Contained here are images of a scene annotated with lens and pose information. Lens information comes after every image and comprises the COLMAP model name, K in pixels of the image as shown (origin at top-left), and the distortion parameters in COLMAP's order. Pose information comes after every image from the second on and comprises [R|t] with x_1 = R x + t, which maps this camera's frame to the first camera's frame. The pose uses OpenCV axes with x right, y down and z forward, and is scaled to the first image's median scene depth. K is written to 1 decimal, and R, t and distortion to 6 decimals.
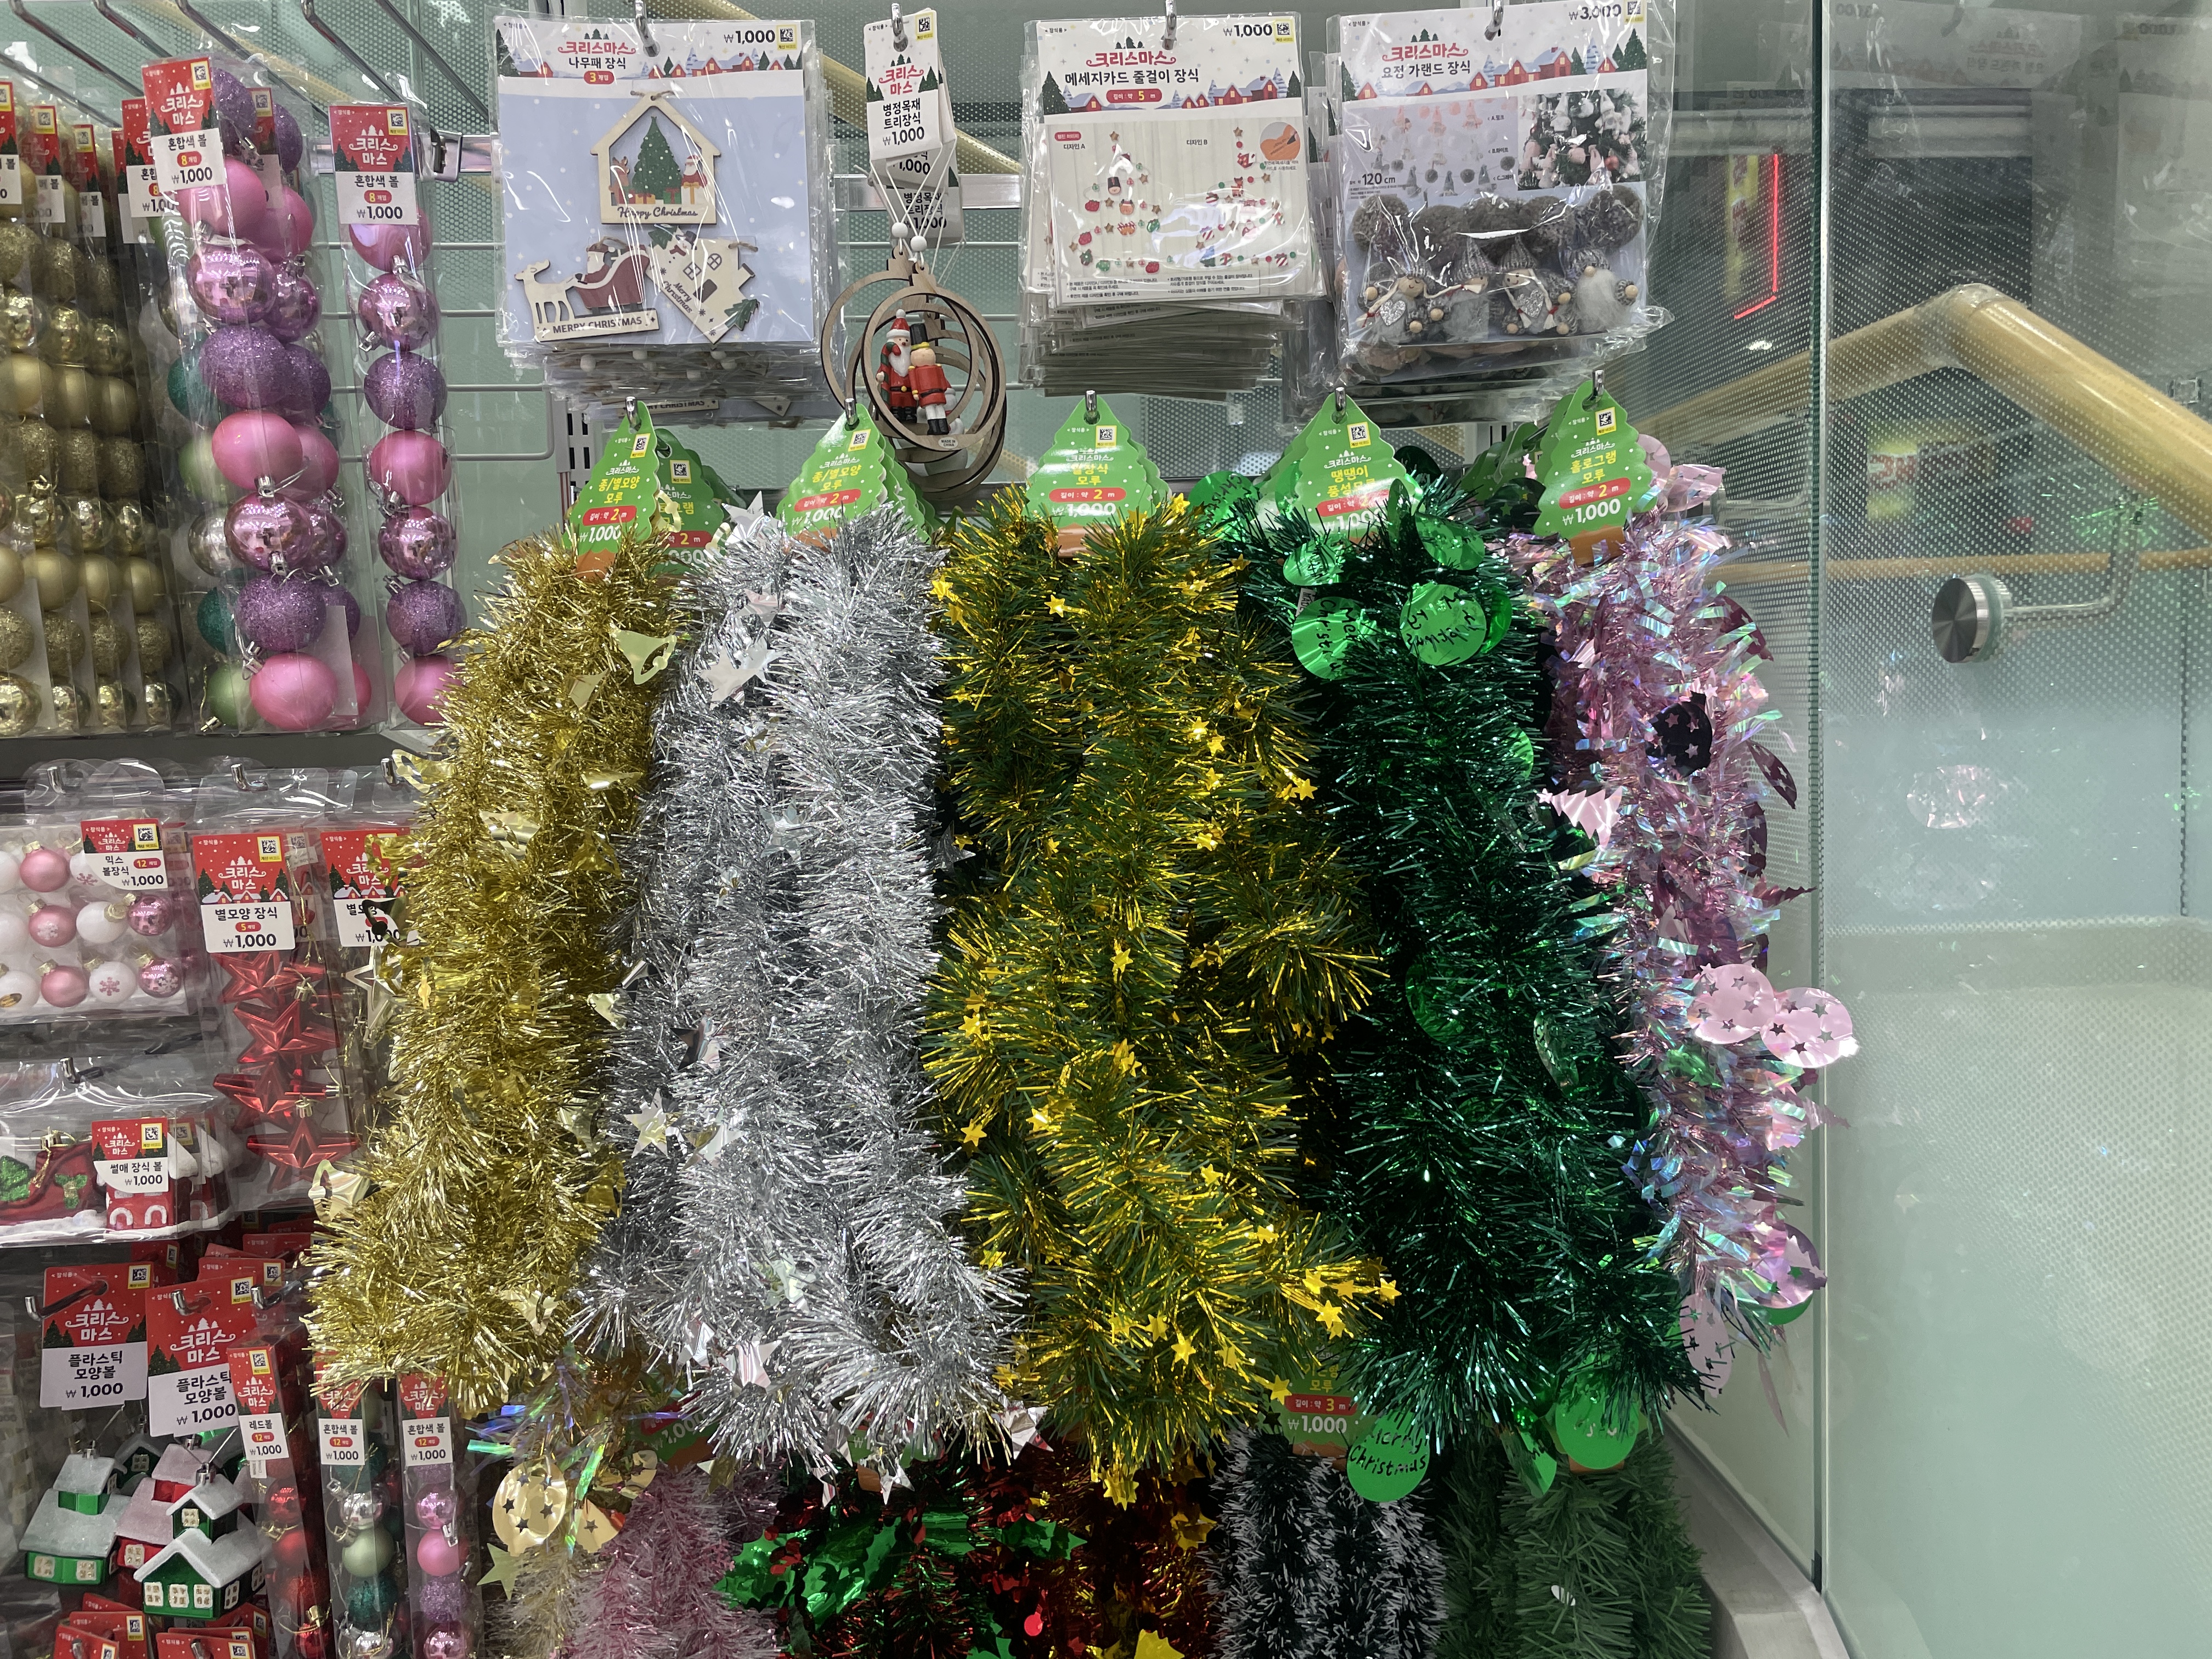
lens RADIAL K [[1733.6, 0, 1106.0], [0, 1733.6, 829.5], [0, 0, 1]] dist [0.060771, 0.000333]
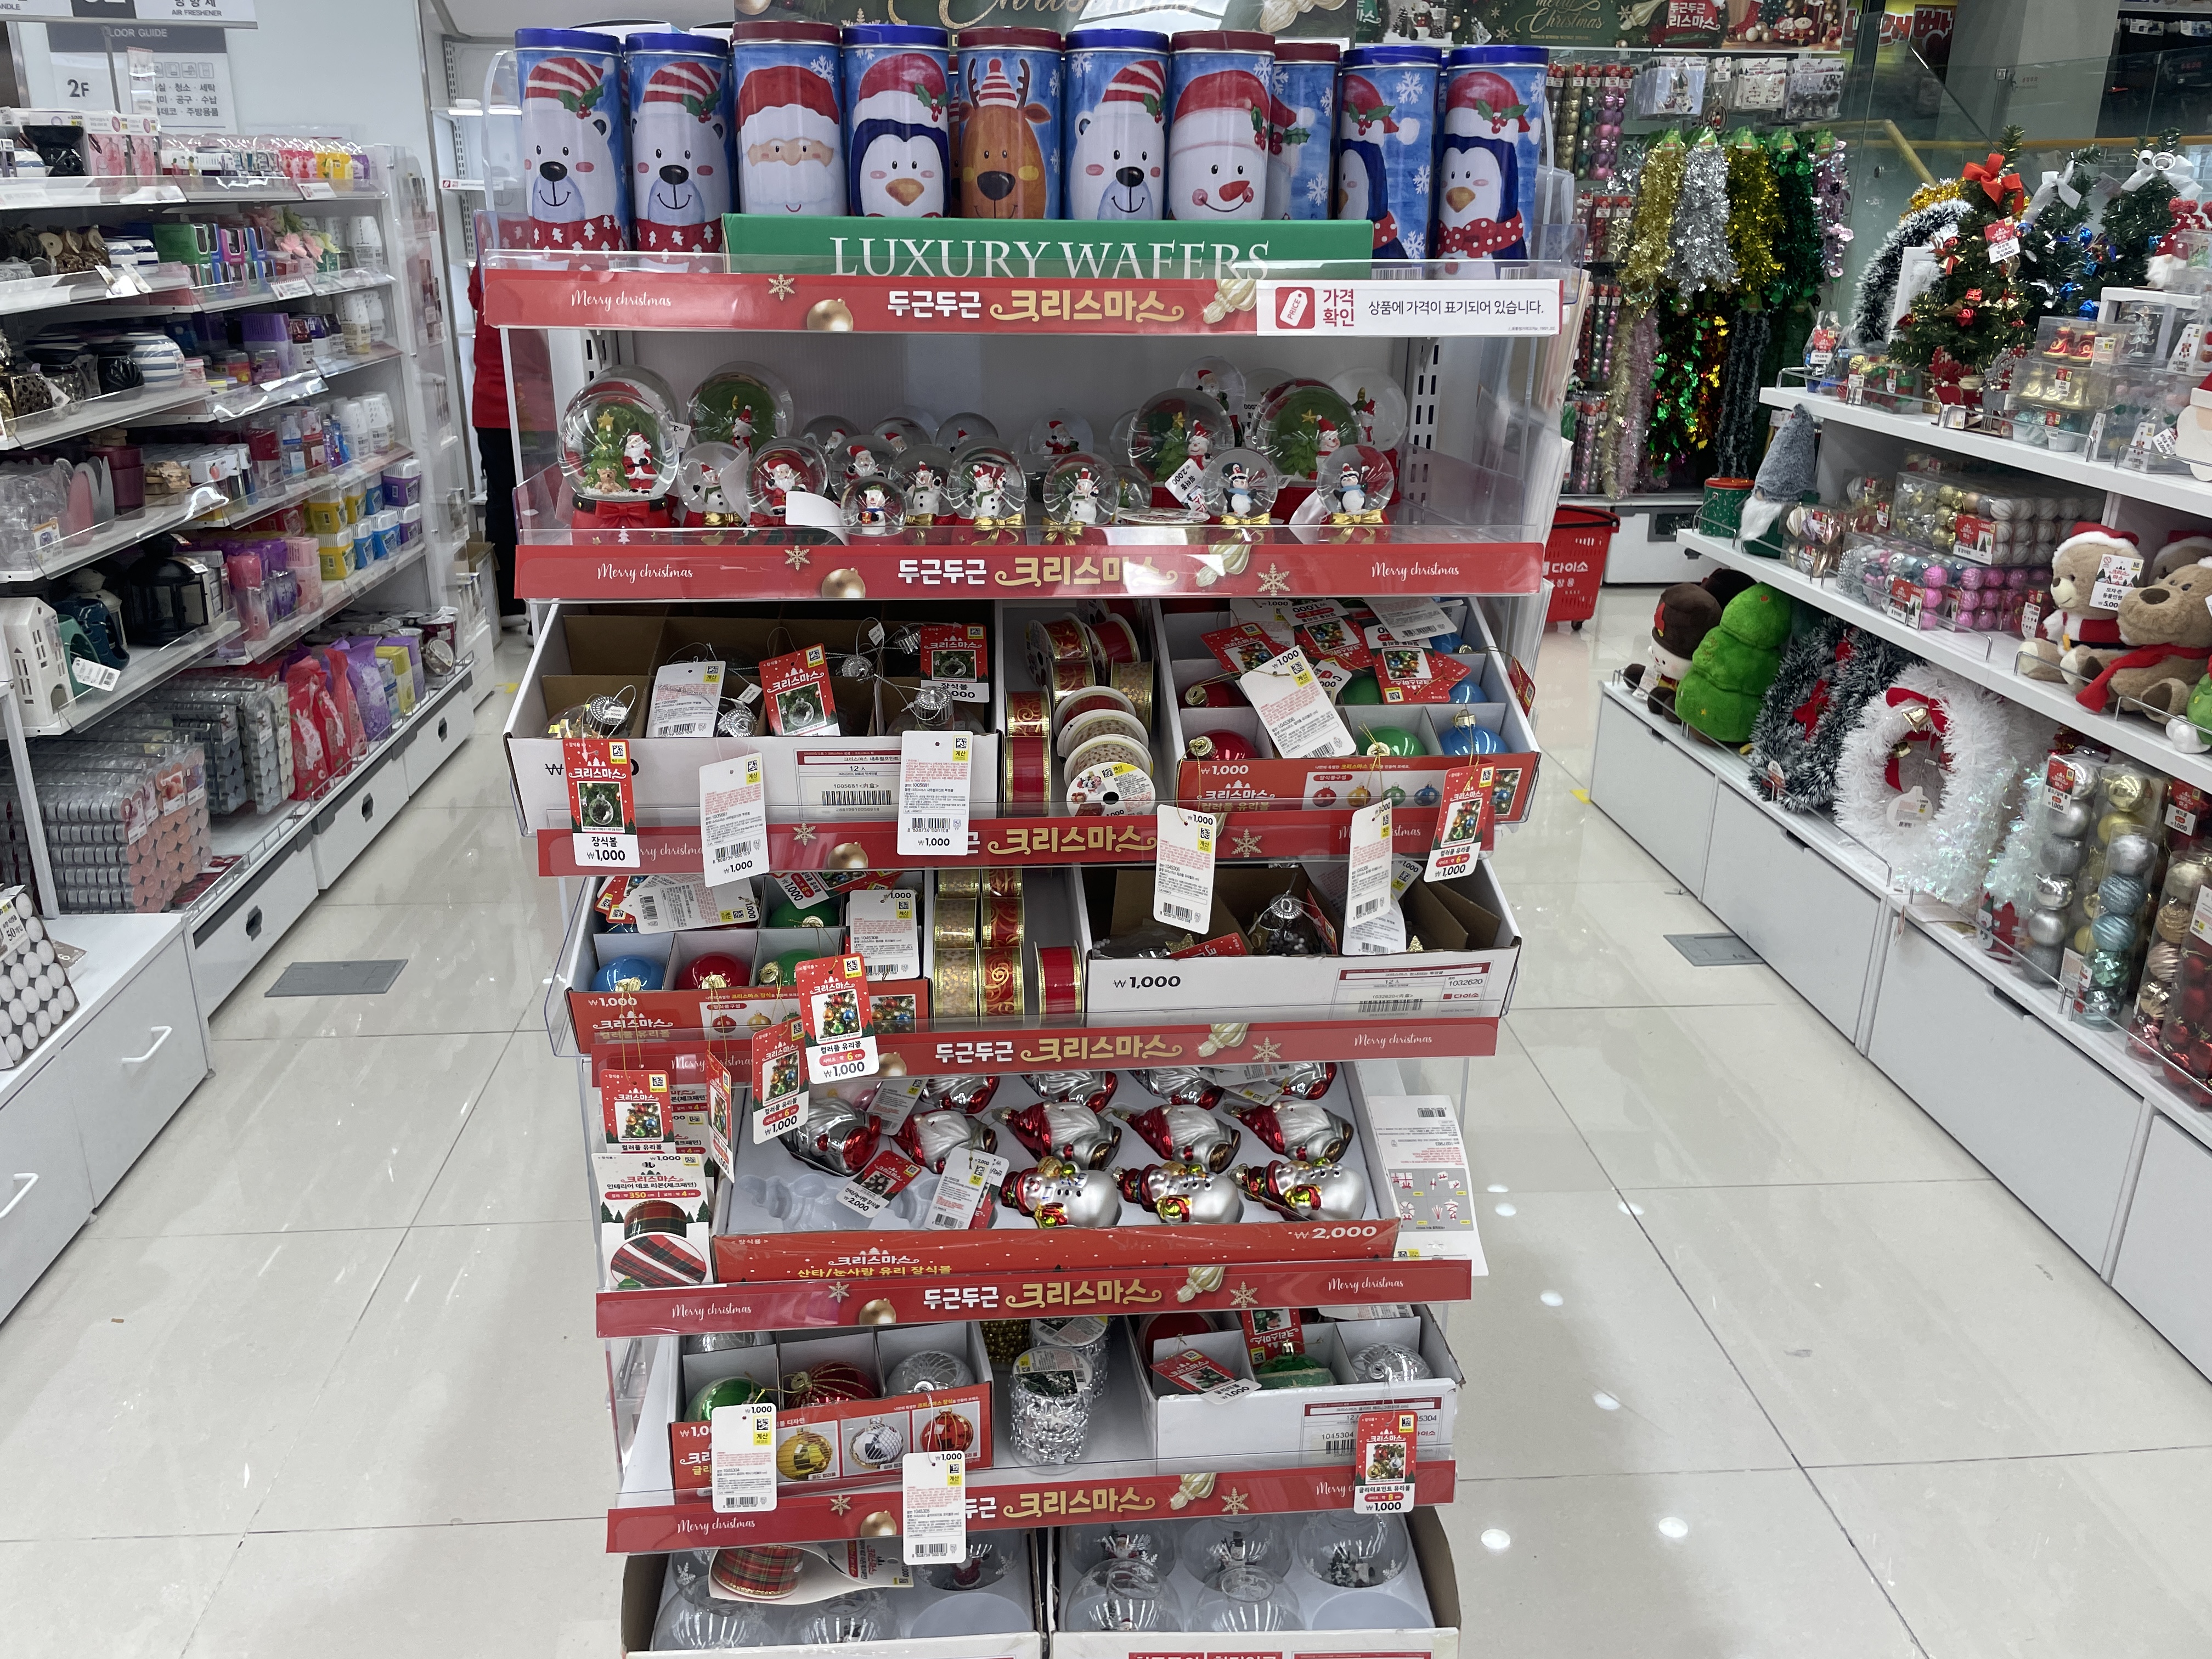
lens RADIAL K [[1733.6, 0, 1106.0], [0, 1733.6, 829.5], [0, 0, 1]] dist [0.060771, 0.000333]
pose [[0.998374, 0.031032, 0.047815, -2.559537], [-0.042852, 0.961745, 0.270574, 0.568608], [-0.037590, -0.272183, 0.961511, -5.750092]]
